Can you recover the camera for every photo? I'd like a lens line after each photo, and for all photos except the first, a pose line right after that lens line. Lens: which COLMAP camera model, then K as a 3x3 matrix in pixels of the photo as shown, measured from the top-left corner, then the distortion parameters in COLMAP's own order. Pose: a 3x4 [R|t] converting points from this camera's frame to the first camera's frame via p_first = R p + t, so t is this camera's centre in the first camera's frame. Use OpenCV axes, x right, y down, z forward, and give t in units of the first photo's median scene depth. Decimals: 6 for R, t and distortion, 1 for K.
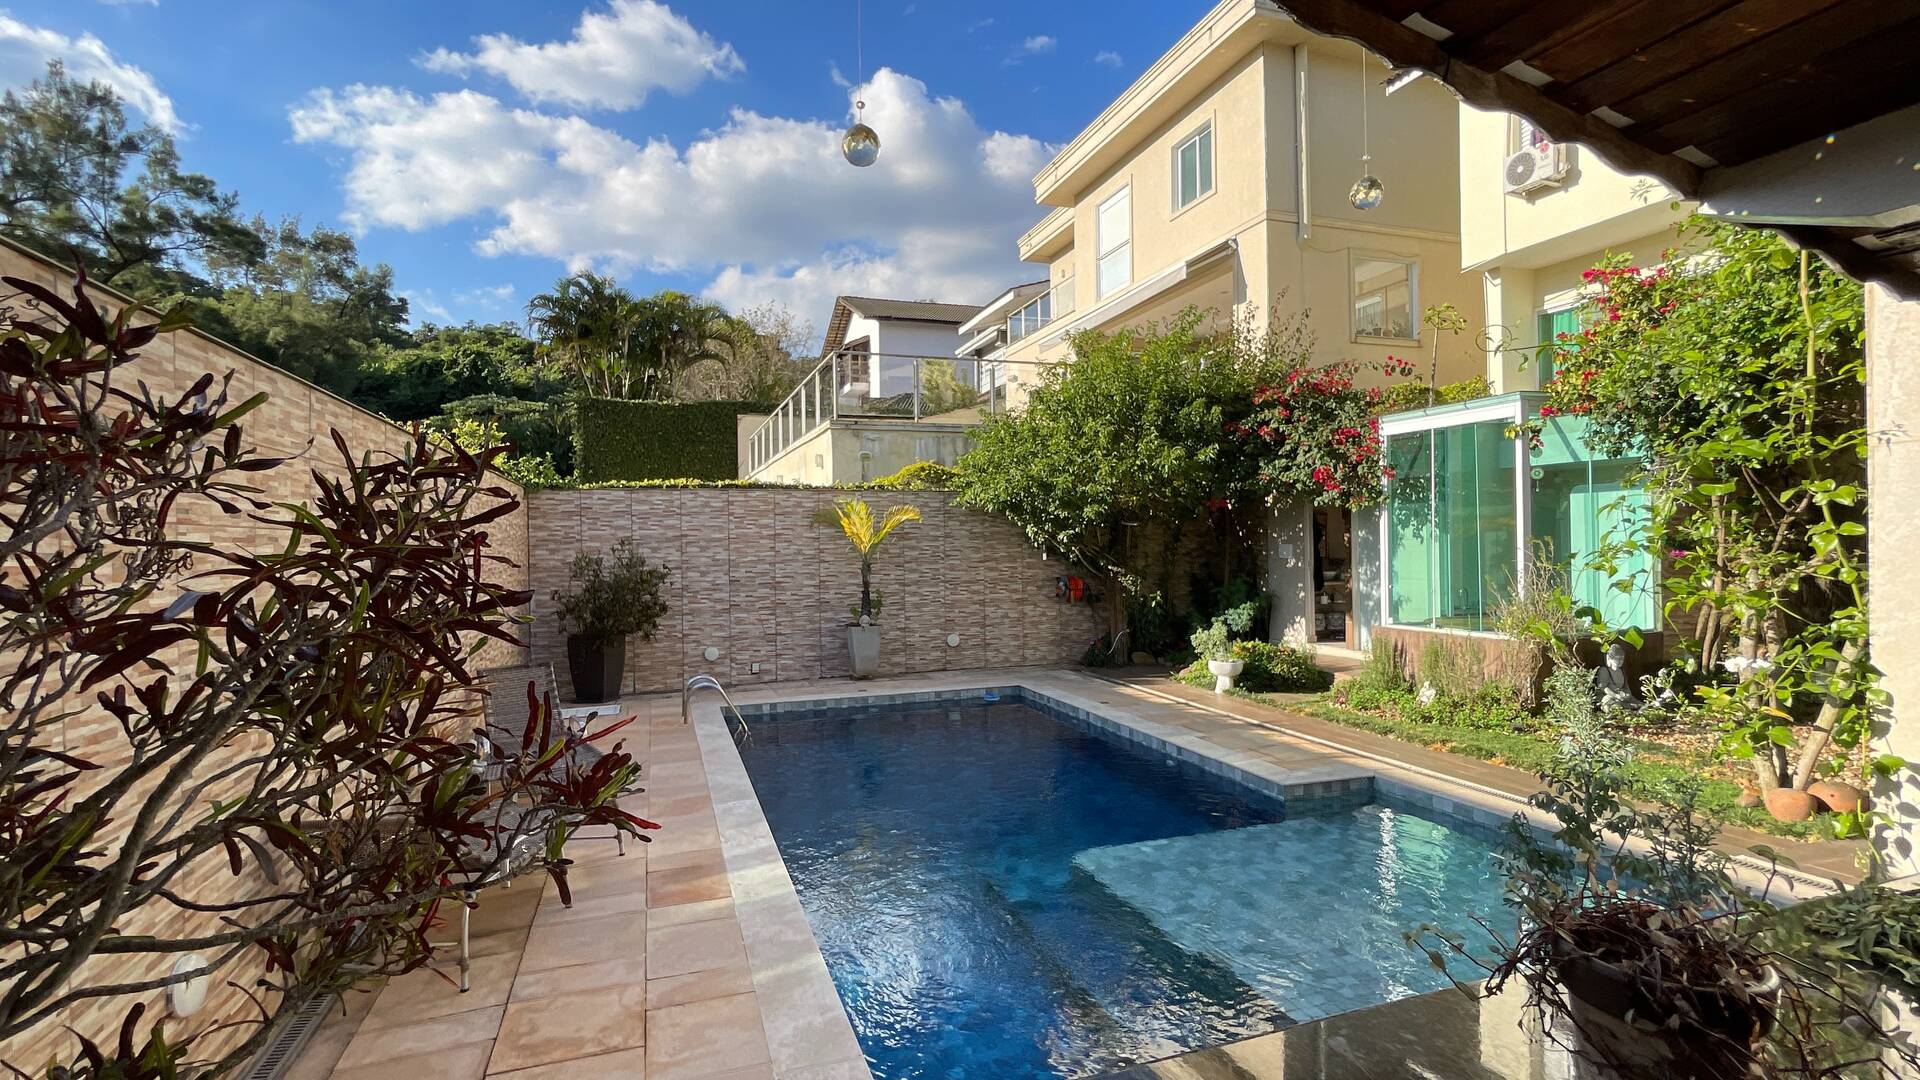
lens RADIAL K [[902.5, 0, 943.7], [0, 902.5, 535.4], [0, 0, 1]] dist [-0.002228, 0.002748]
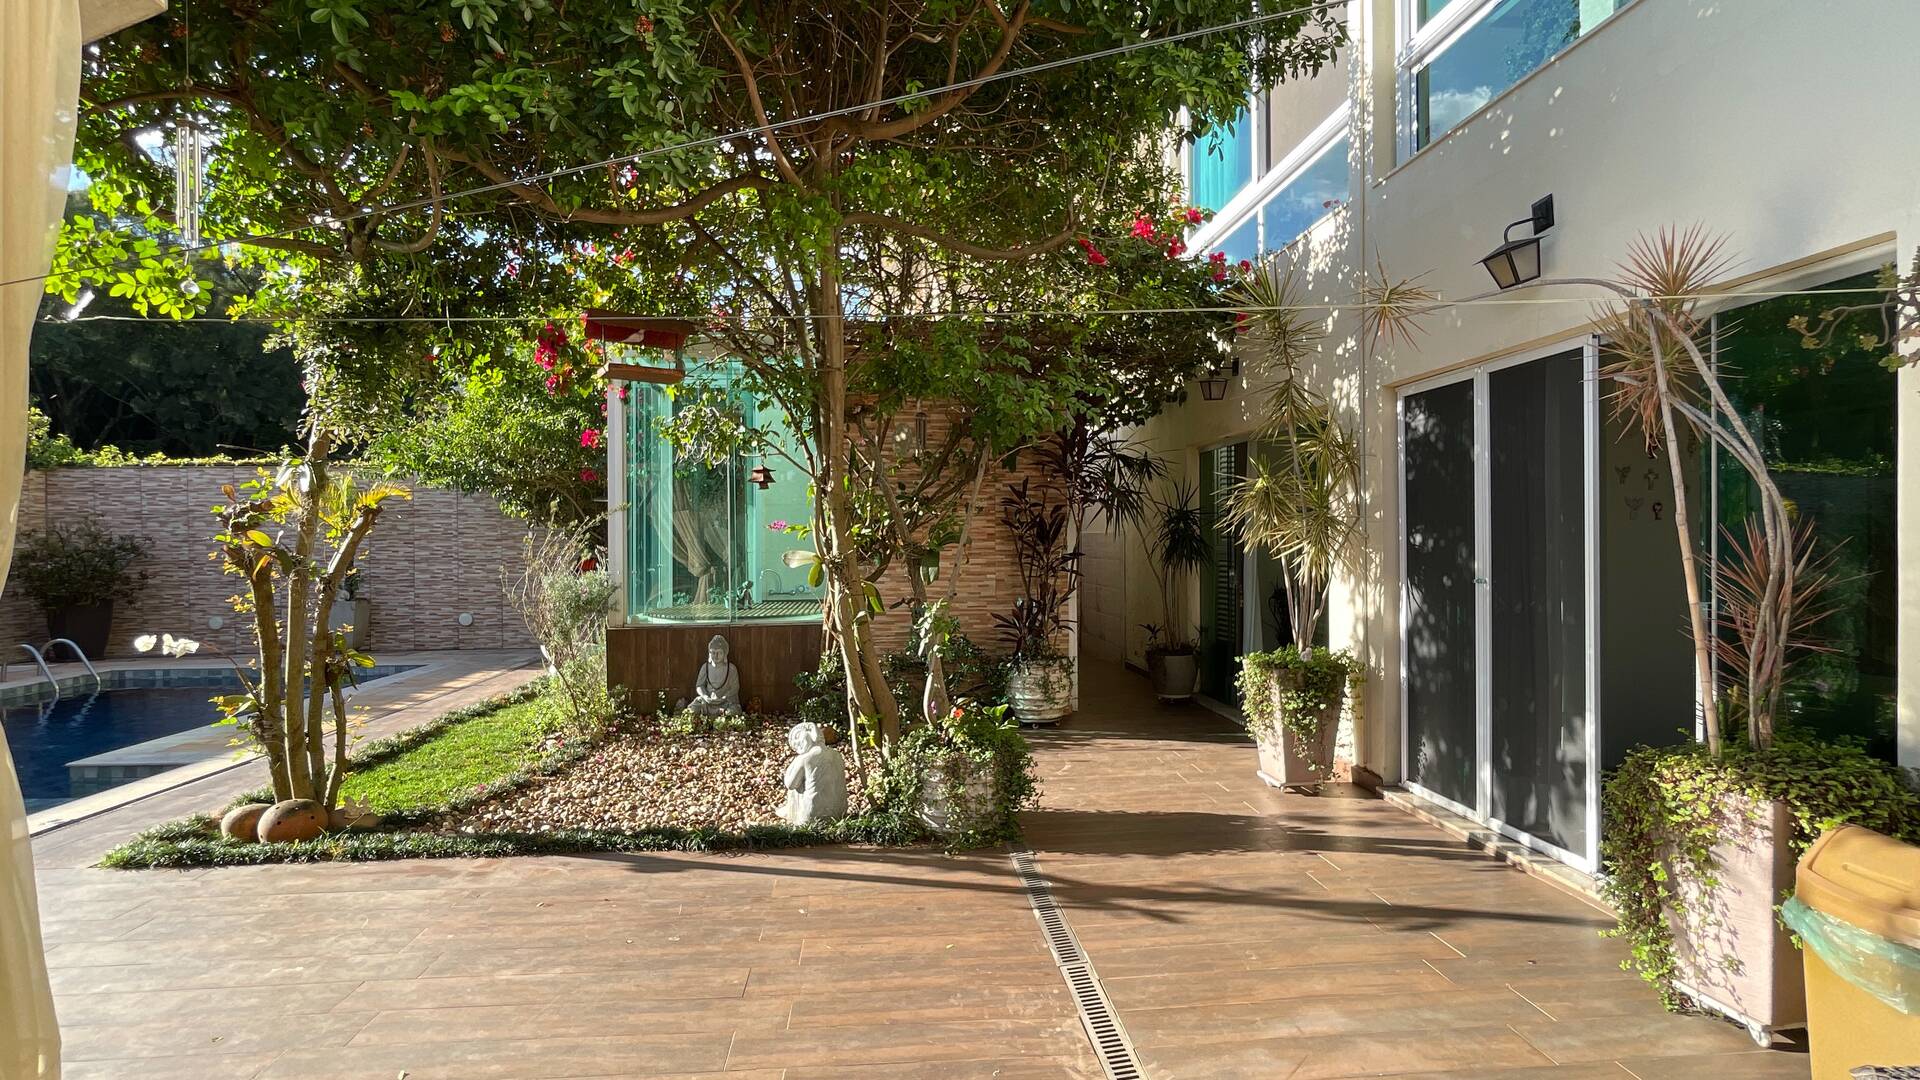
lens RADIAL K [[902.5, 0, 948.3], [0, 902.5, 538.7], [0, 0, 1]] dist [-0.002228, 0.002748]
pose [[0.969354, 0.008529, -0.245520, 0.776165], [-0.007353, 0.999957, 0.005706, 0.018755], [0.245558, -0.003726, 0.969375, 0.172788]]
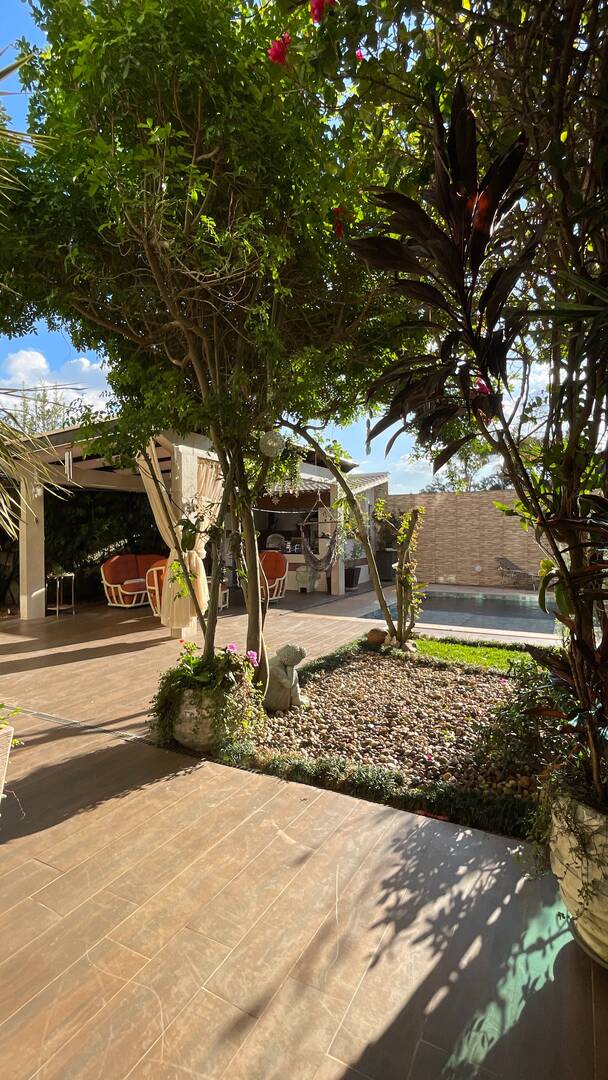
lens RADIAL K [[507.7, 0, 305.1], [0, 507.7, 536.2], [0, 0, 1]] dist [-0.002228, 0.002748]
pose [[-0.725000, 0.024061, -0.688329, 0.842201], [0.022001, 0.999689, 0.011773, 0.024540], [0.688398, -0.006609, -0.725304, 0.764236]]
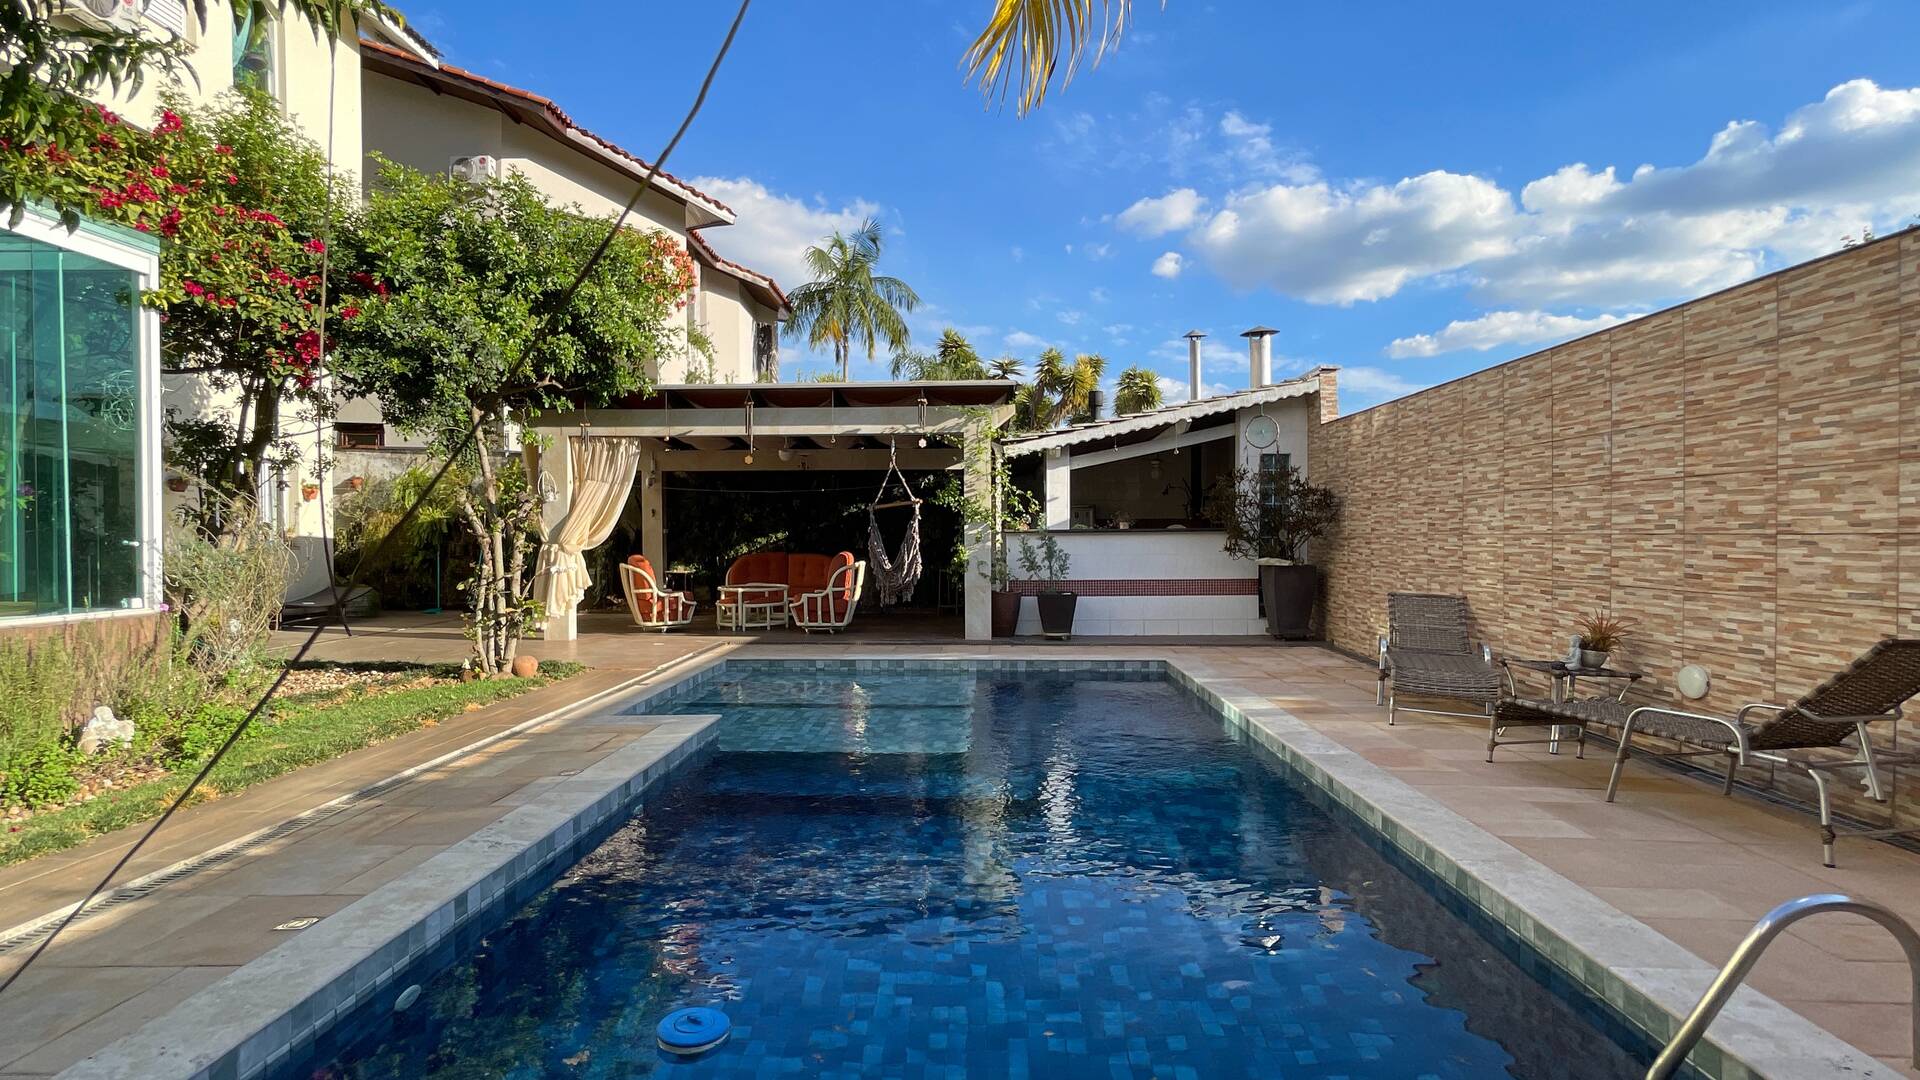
lens RADIAL K [[902.5, 0, 959.3], [0, 902.5, 545.9], [0, 0, 1]] dist [-0.002228, 0.002748]
pose [[-0.936334, 0.017930, 0.350654, -0.098728], [0.018424, 0.999828, -0.001926, 0.053558], [-0.350628, 0.004657, -0.936503, 0.946104]]
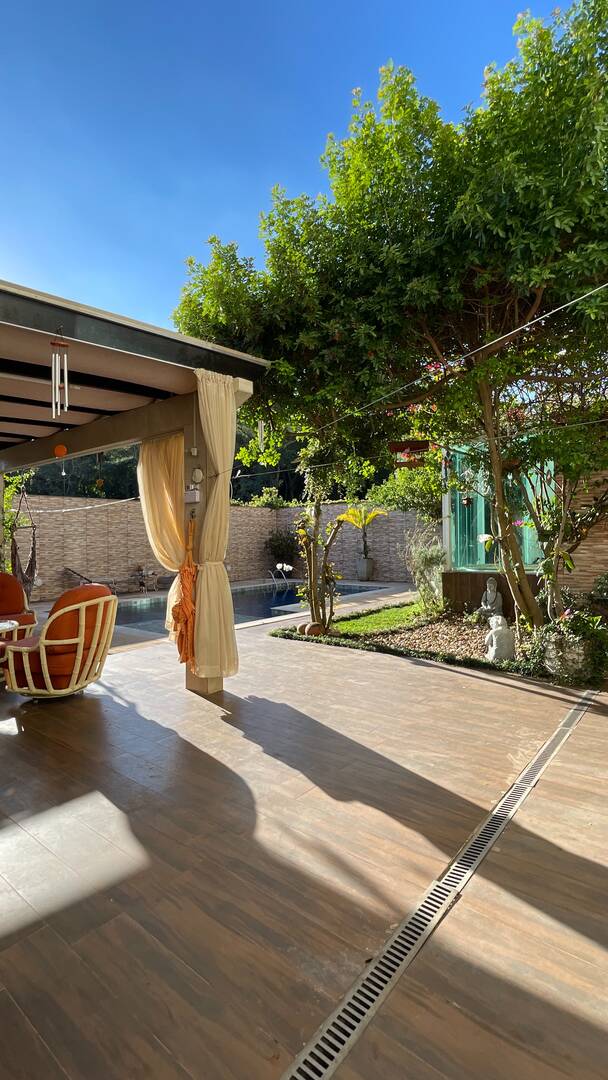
lens RADIAL K [[507.7, 0, 302.4], [0, 507.7, 532.5], [0, 0, 1]] dist [-0.002228, 0.002748]
pose [[0.532454, -0.000875, -0.846458, 0.915740], [0.010926, 0.999923, 0.005840, 0.019769], [0.846388, -0.012358, 0.532423, 0.136837]]
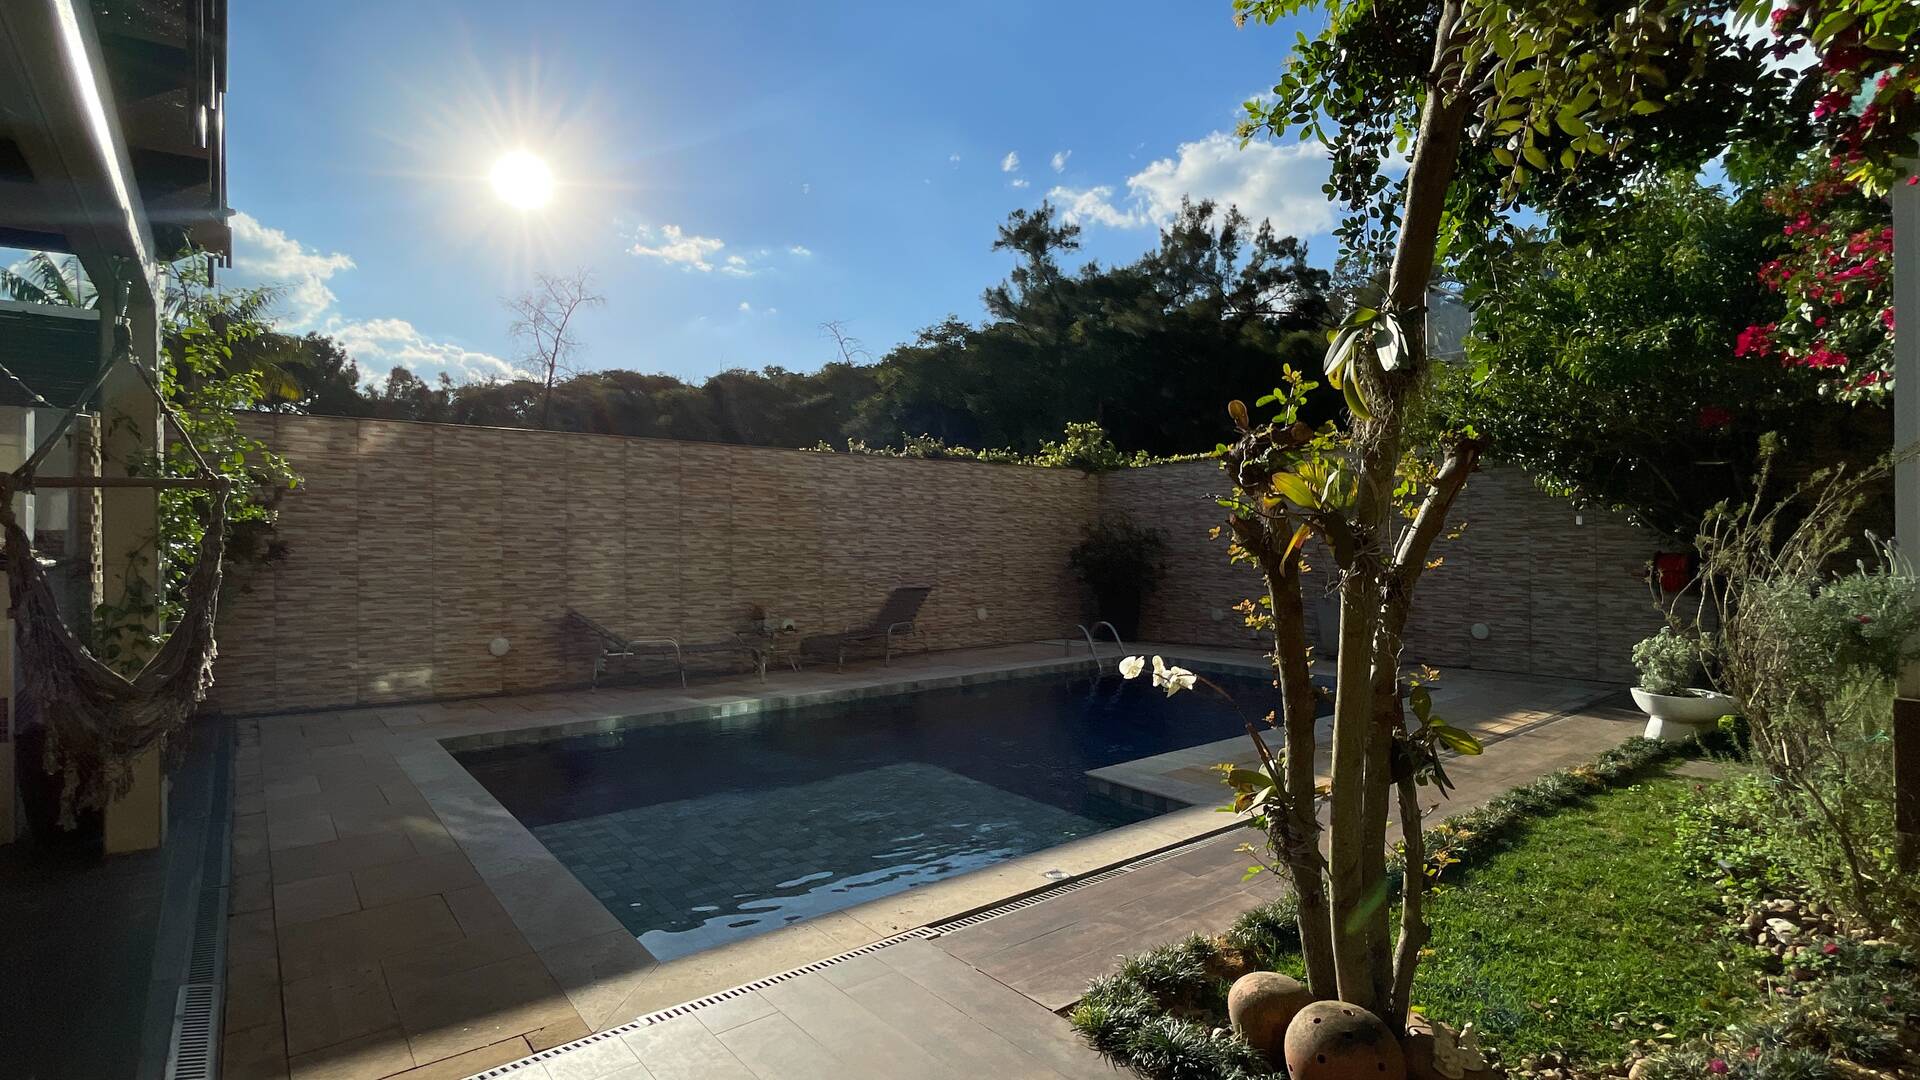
lens RADIAL K [[902.5, 0, 939.1], [0, 902.5, 542.5], [0, 0, 1]] dist [-0.002228, 0.002748]
pose [[0.334814, 0.010381, -0.942227, 0.587164], [0.005240, 0.999903, 0.012878, 0.028962], [0.942270, -0.009249, 0.334727, 0.313248]]
